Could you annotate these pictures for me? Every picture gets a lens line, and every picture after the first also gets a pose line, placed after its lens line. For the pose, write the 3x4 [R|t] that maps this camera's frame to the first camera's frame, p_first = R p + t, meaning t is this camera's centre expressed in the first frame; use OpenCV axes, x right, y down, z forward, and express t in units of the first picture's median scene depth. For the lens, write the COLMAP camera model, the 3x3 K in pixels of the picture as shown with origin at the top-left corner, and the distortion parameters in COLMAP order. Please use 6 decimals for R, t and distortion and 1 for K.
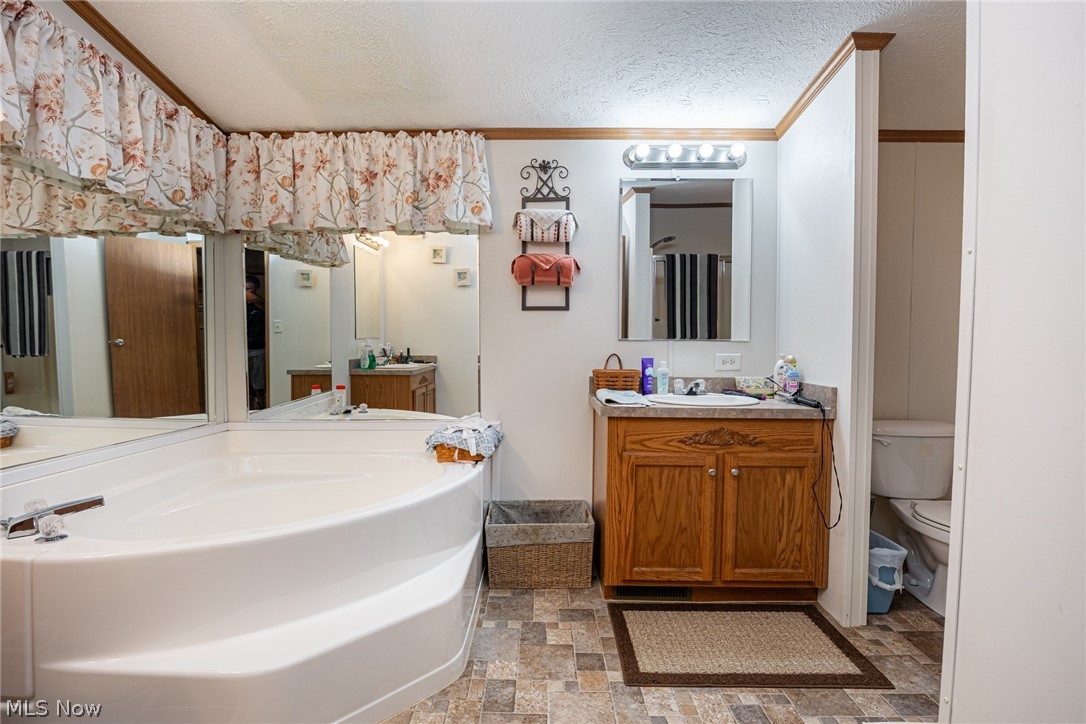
lens RADIAL K [[515.6, 0, 541.0], [0, 515.6, 363.2], [0, 0, 1]] dist [-0.021470, 0.000609]
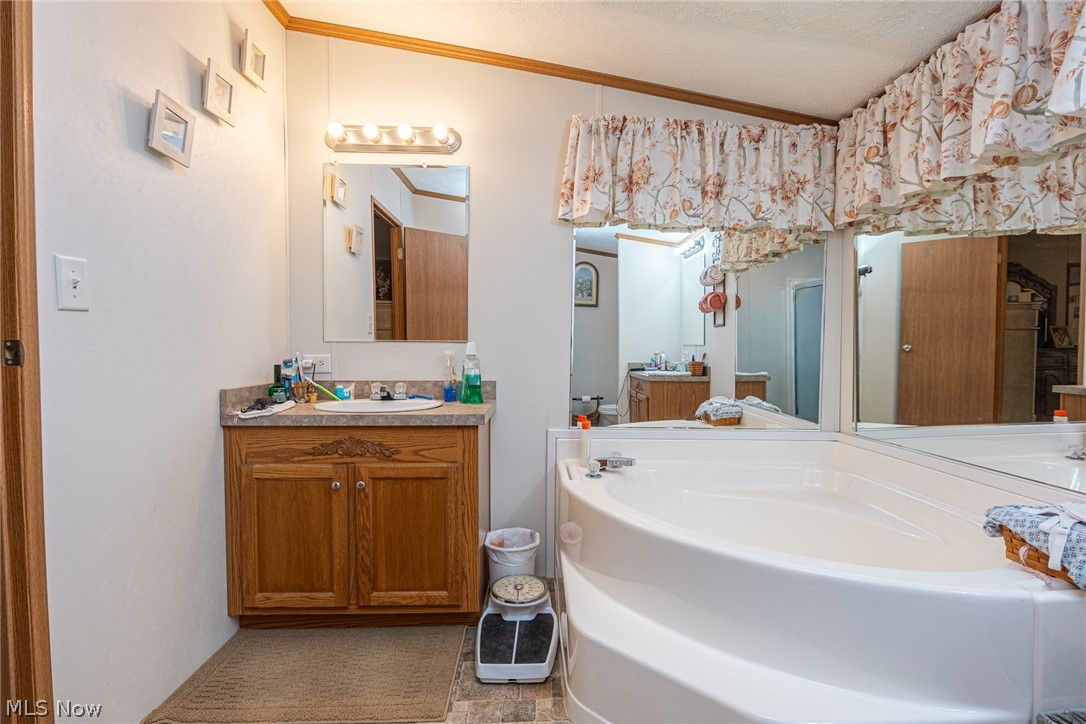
lens RADIAL K [[515.6, 0, 540.8], [0, 515.6, 361.4], [0, 0, 1]] dist [-0.021470, 0.000609]
pose [[0.047506, 0.020278, -0.998665, 0.303646], [-0.035245, 0.999205, 0.018612, -0.012849], [0.998249, 0.034314, 0.048183, 0.428926]]
